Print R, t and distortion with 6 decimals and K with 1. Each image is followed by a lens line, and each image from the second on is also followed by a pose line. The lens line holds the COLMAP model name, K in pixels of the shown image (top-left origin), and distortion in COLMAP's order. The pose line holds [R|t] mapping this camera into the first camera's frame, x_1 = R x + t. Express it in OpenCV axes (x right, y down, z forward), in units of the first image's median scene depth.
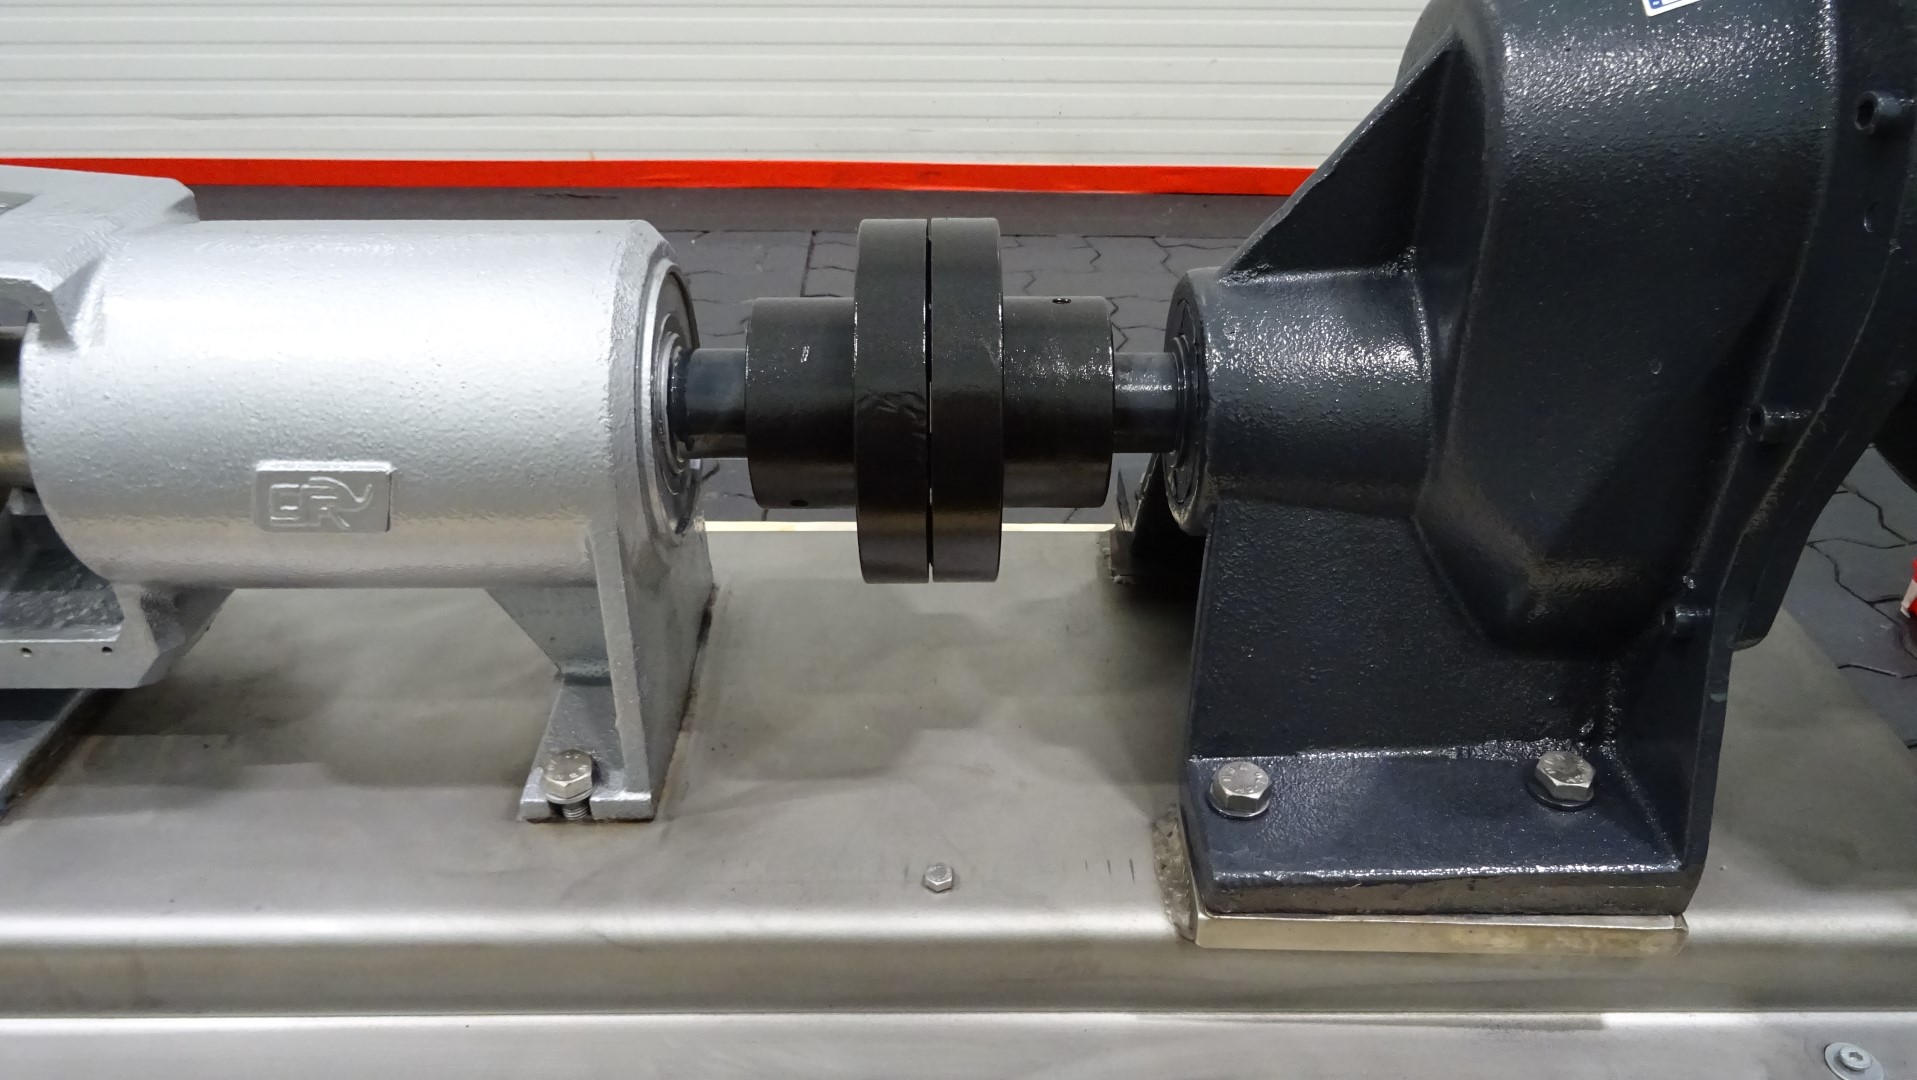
lens RADIAL K [[1390.6, 0, 978.9], [0, 1390.6, 540.3], [0, 0, 1]] dist [-0.014421, -0.011978]
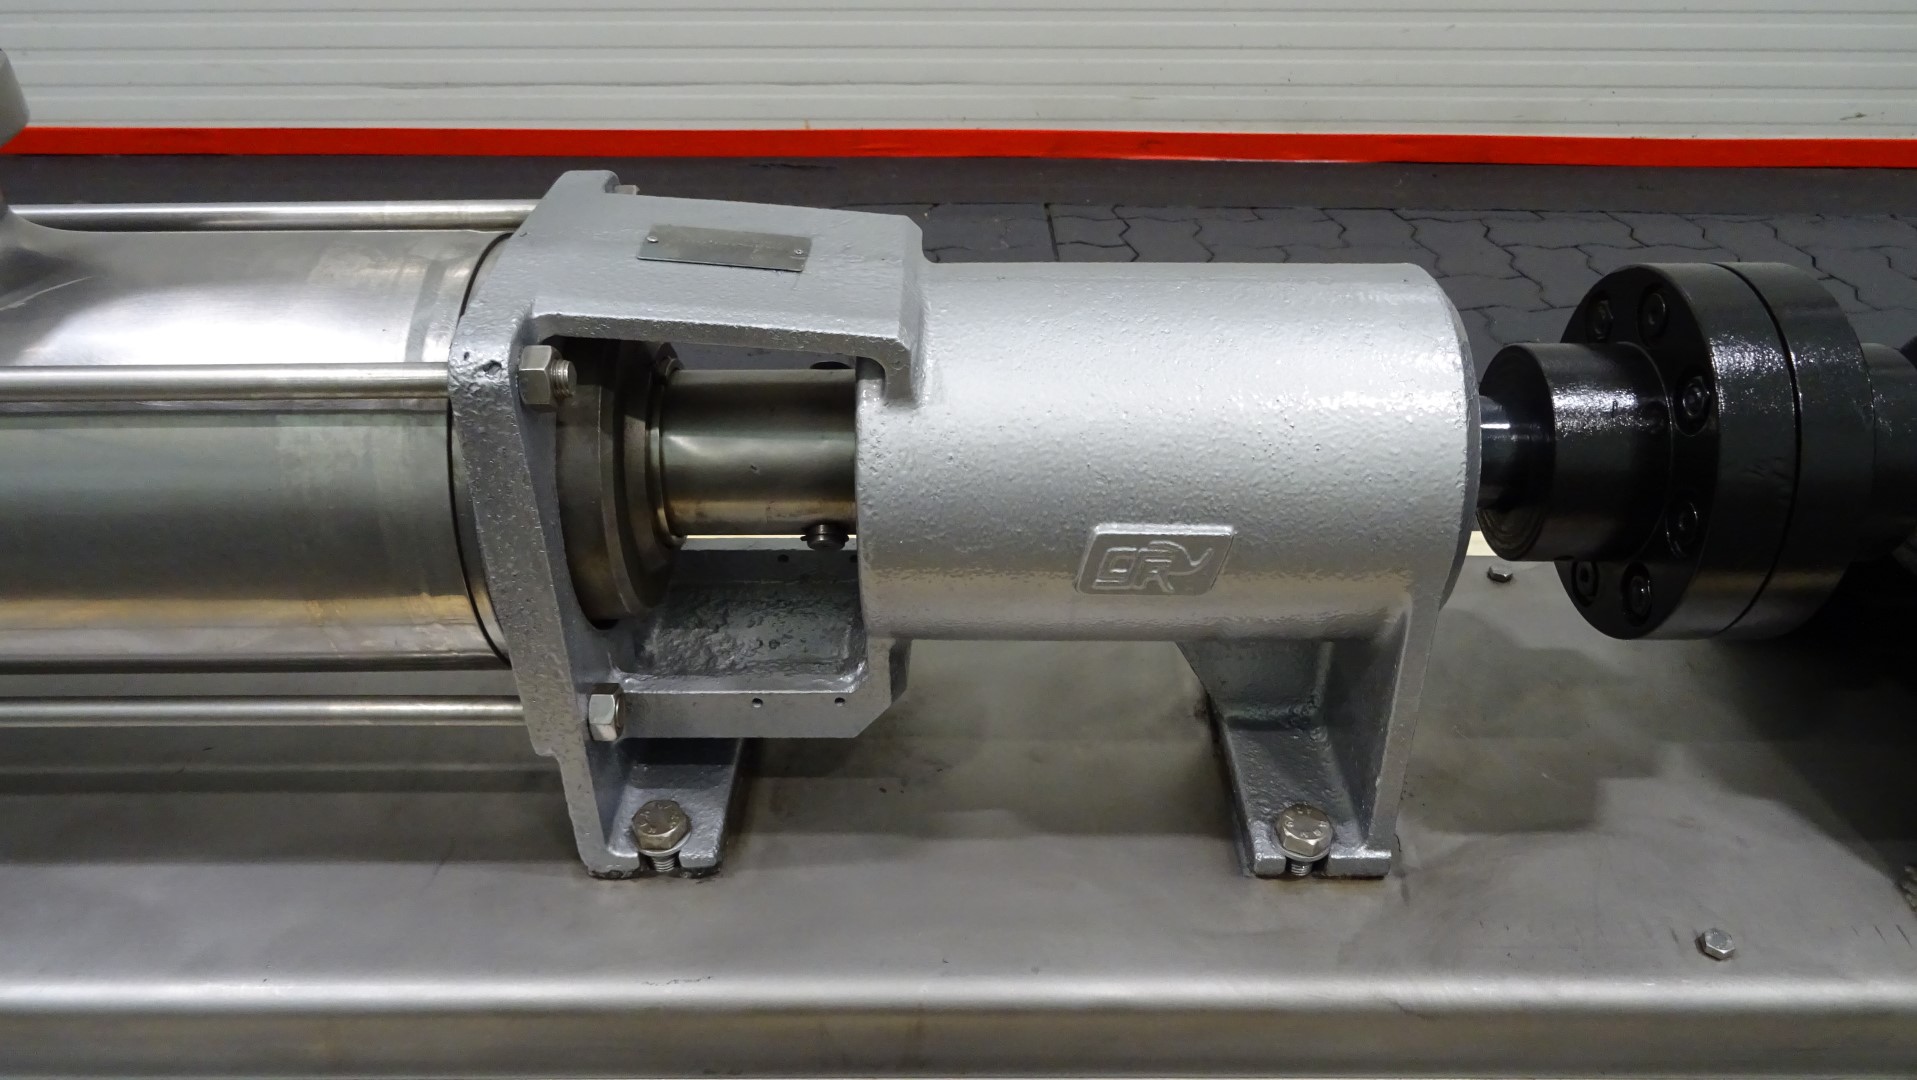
lens RADIAL K [[1390.6, 0, 941.9], [0, 1390.6, 543.5], [0, 0, 1]] dist [-0.014421, -0.011978]
pose [[0.999314, 0.007591, -0.036234, -0.537249], [-0.006133, 0.999173, 0.040191, -0.074098], [0.036510, -0.039941, 0.998535, 0.022174]]
